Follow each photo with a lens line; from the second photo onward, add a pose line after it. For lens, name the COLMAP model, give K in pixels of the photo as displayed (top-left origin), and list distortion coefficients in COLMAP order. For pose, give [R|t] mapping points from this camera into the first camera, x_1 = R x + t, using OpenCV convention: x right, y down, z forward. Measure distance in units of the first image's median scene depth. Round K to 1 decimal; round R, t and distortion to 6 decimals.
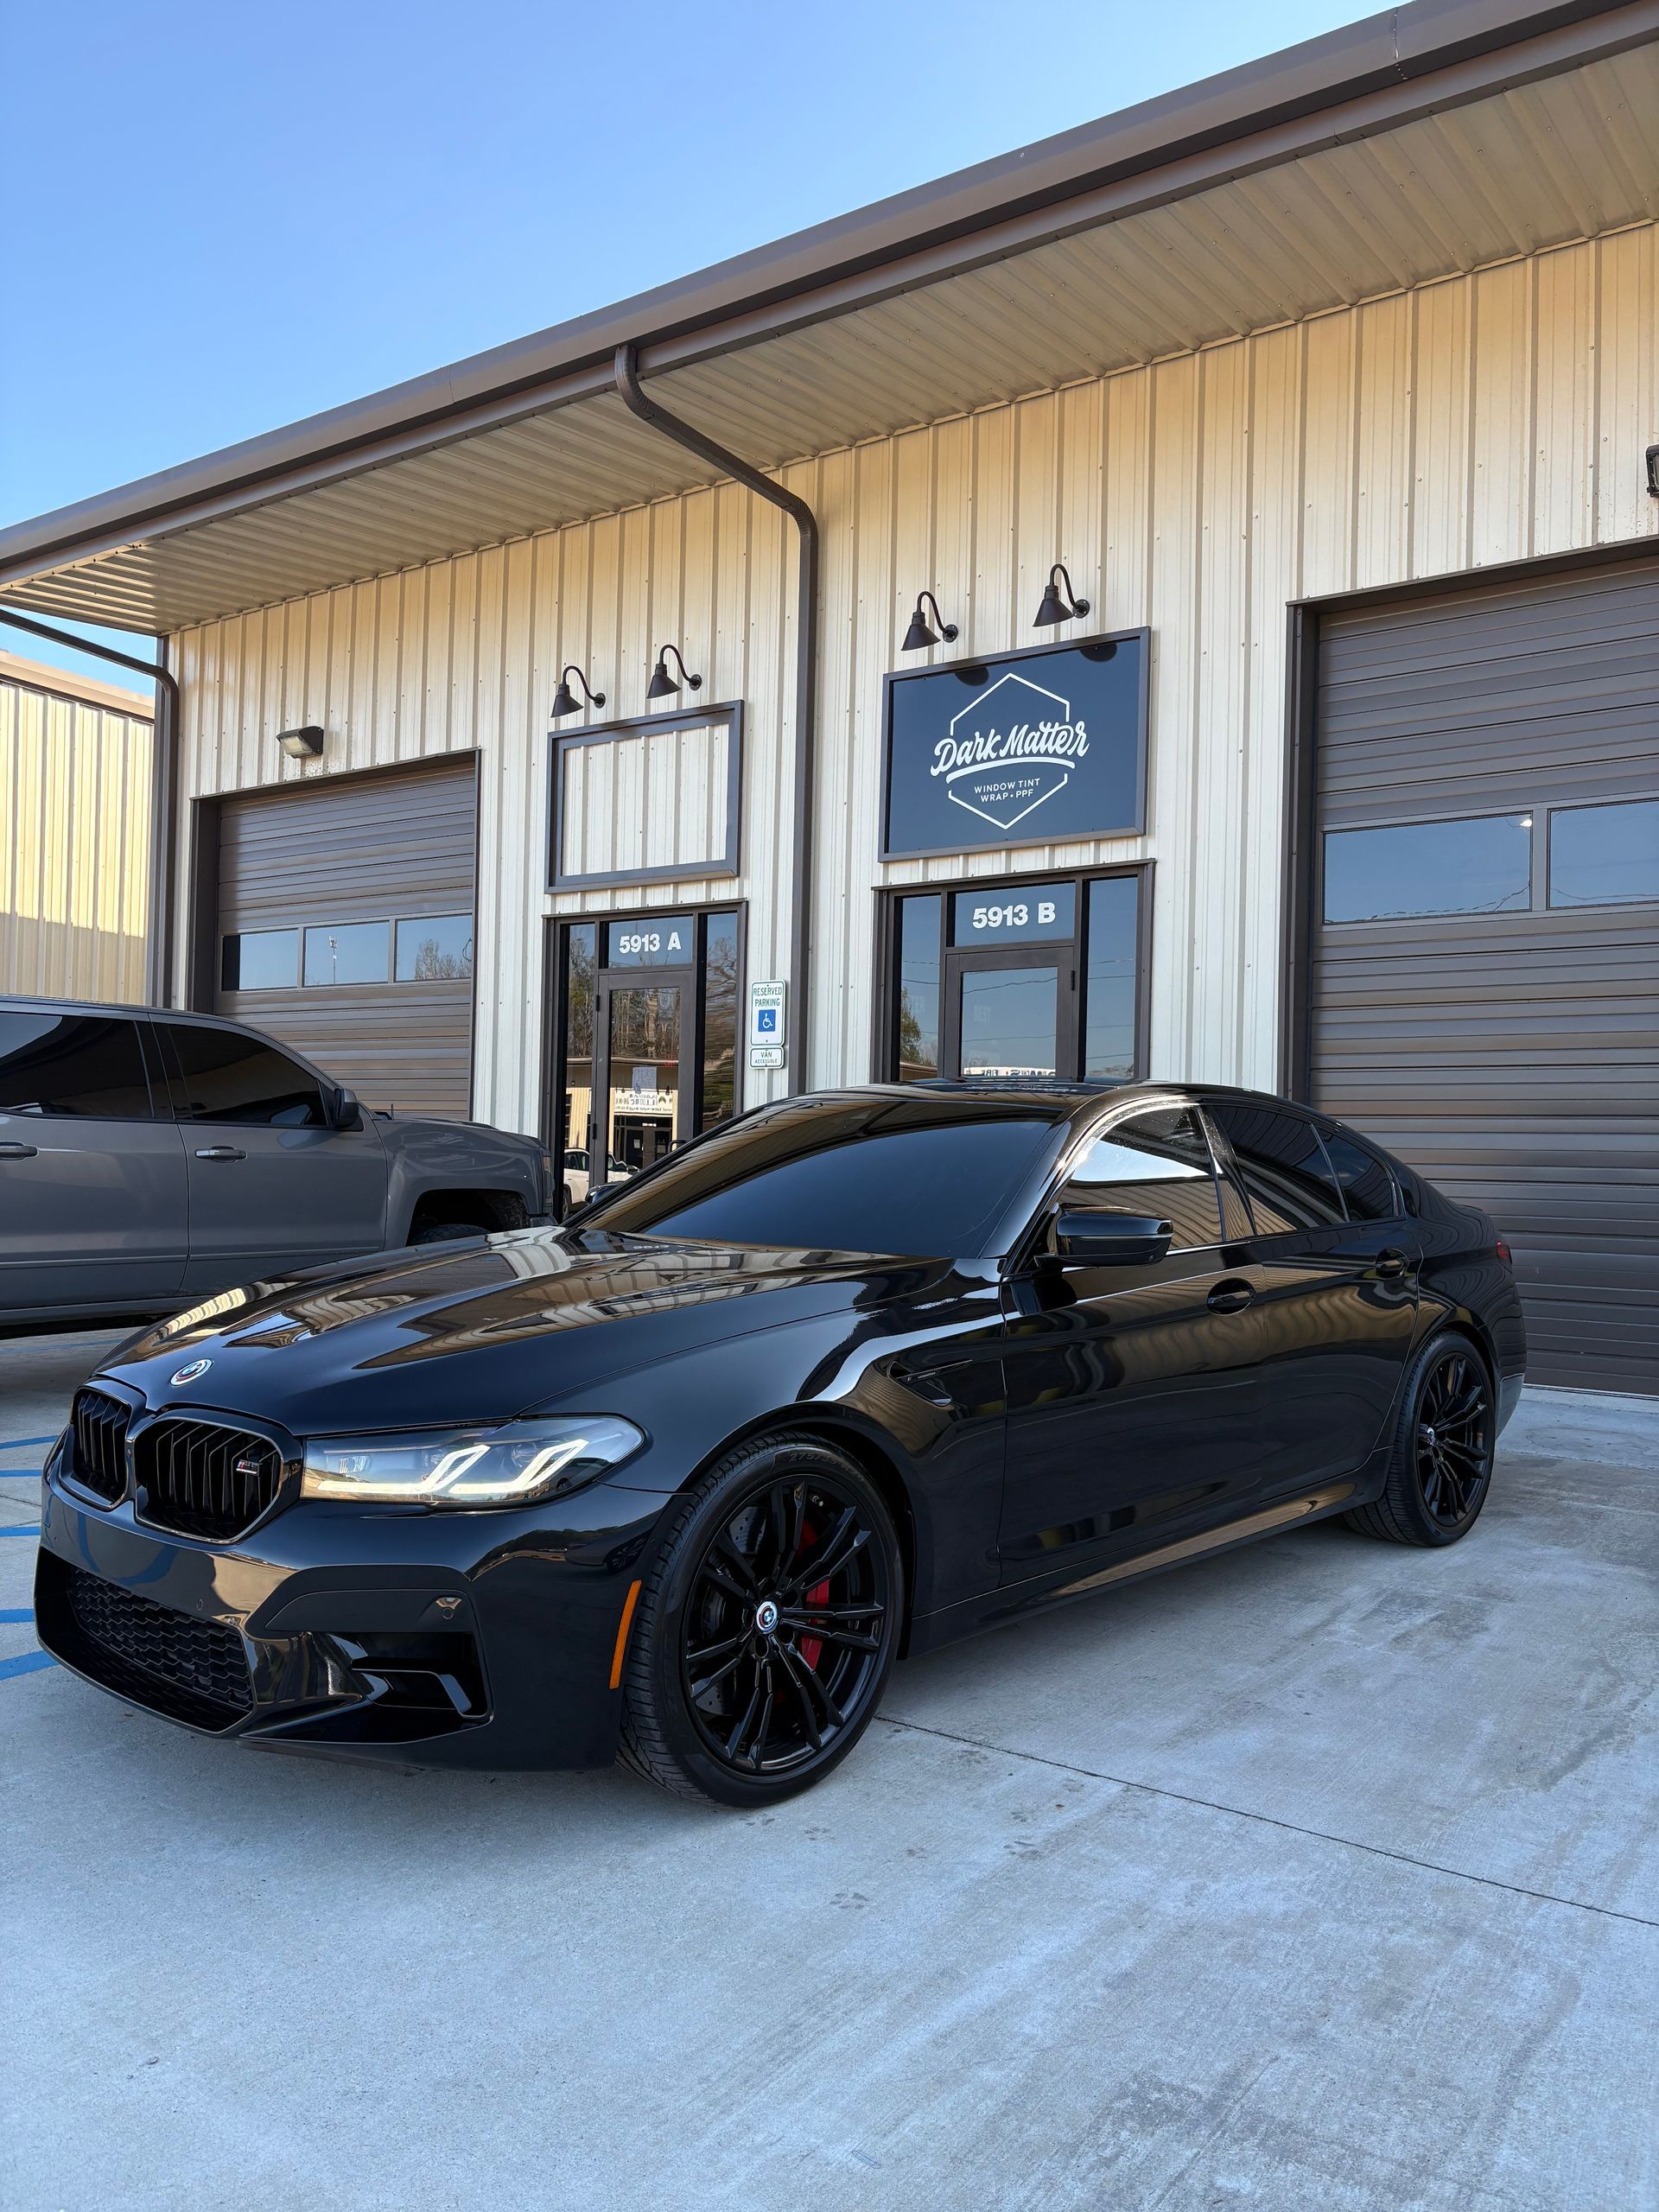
lens RADIAL K [[1676.8, 0, 826.0], [0, 1676.8, 1131.5], [0, 0, 1]] dist [0.061367, -0.092959]
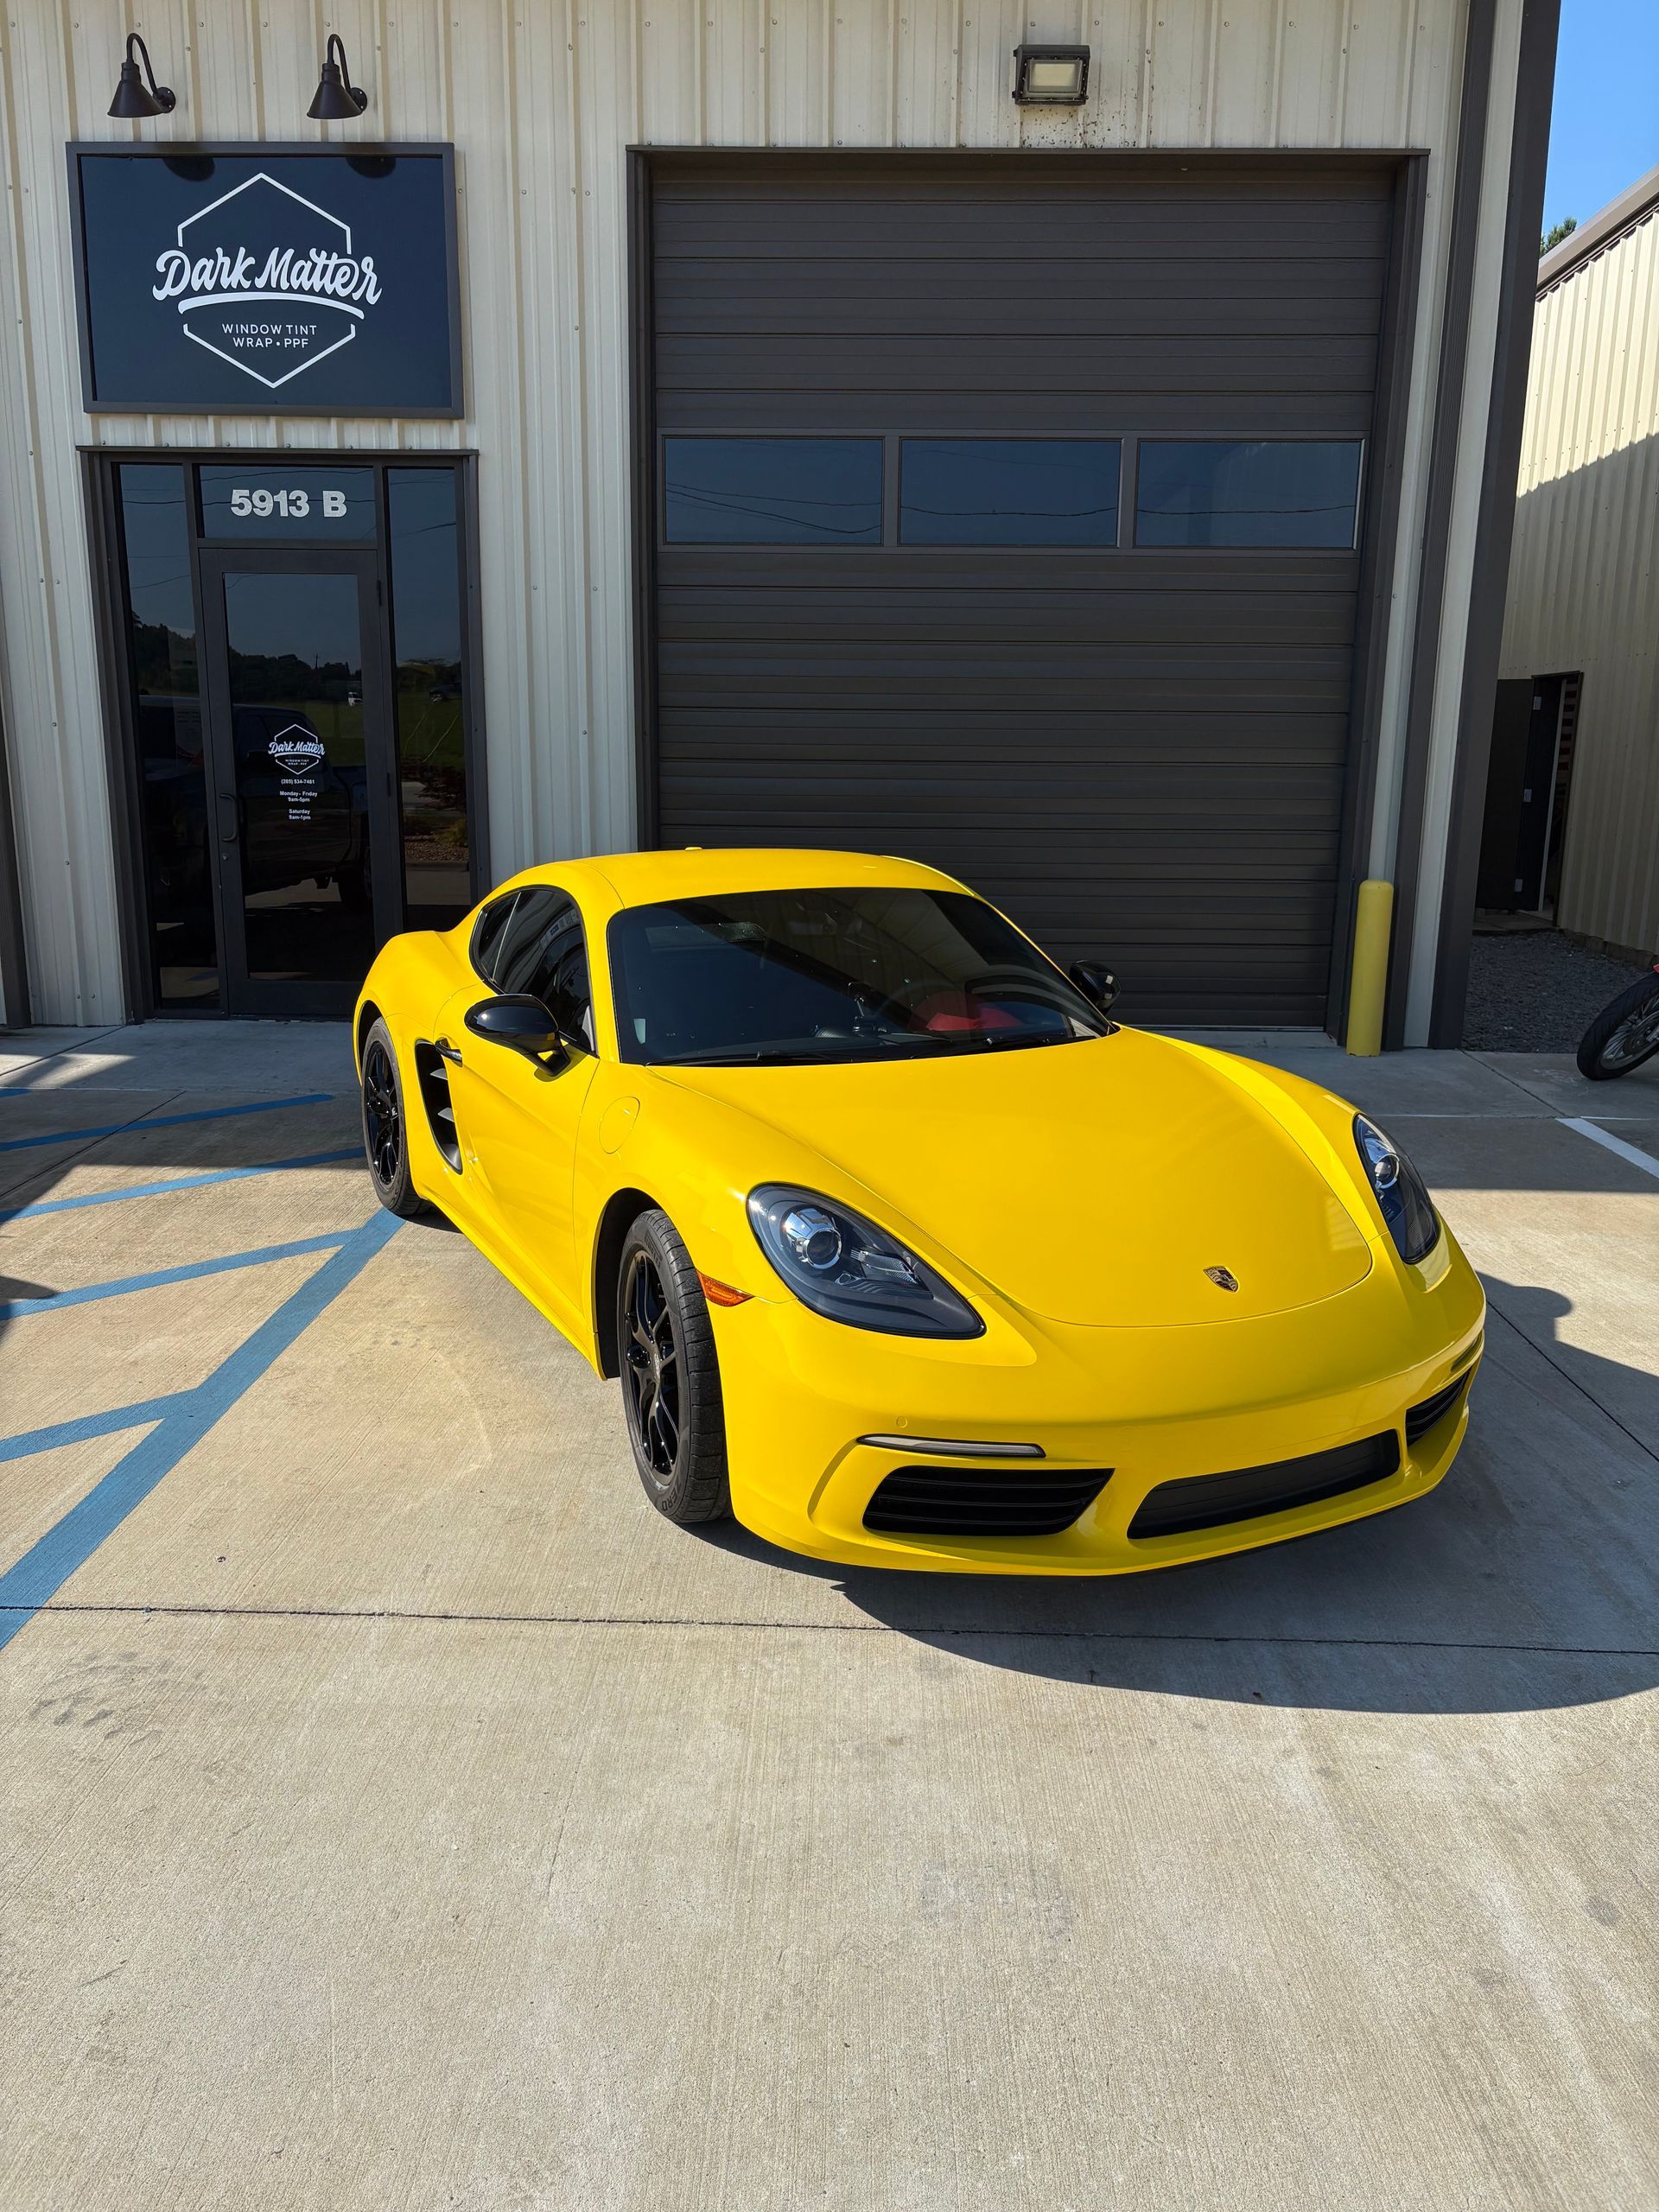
lens RADIAL K [[1646.5, 0, 829.5], [0, 1646.5, 1106.0], [0, 0, 1]] dist [0.087387, -0.100137]
pose [[0.823880, -0.136496, 0.550083, -0.156497], [-0.000385, 0.970432, 0.241376, -0.040705], [-0.566765, -0.199077, 0.799466, 0.145837]]
